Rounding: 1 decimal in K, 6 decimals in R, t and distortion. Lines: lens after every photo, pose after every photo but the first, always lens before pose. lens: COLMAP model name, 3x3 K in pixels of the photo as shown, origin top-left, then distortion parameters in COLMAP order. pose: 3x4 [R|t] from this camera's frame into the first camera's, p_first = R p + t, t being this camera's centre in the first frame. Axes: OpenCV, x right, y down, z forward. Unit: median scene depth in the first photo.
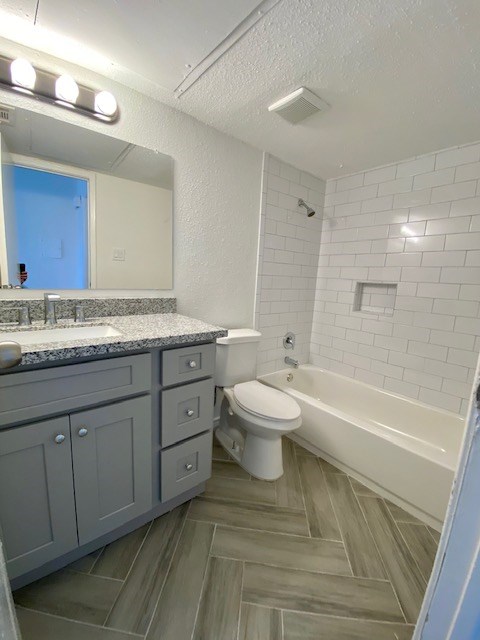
lens RADIAL K [[258.6, 0, 240.0], [0, 258.6, 320.0], [0, 0, 1]] dist [0.013273, -0.017550]
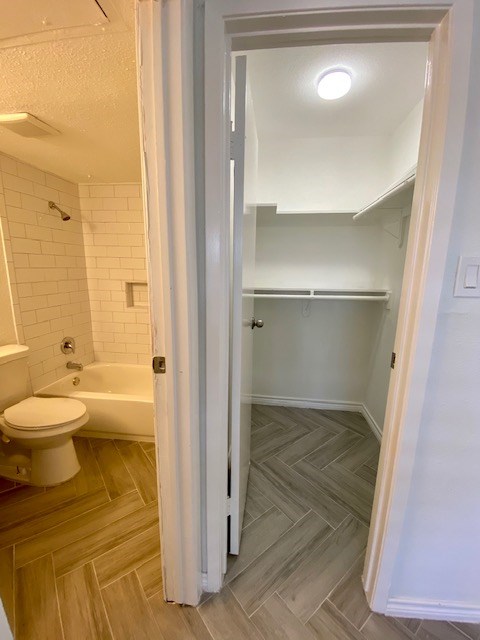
lens RADIAL K [[258.6, 0, 240.0], [0, 258.6, 320.0], [0, 0, 1]] dist [0.013273, -0.017550]
pose [[0.719173, -0.170309, 0.673636, 0.017142], [0.132587, 0.985318, 0.107559, -0.043348], [-0.682064, 0.011962, 0.731195, -0.209320]]
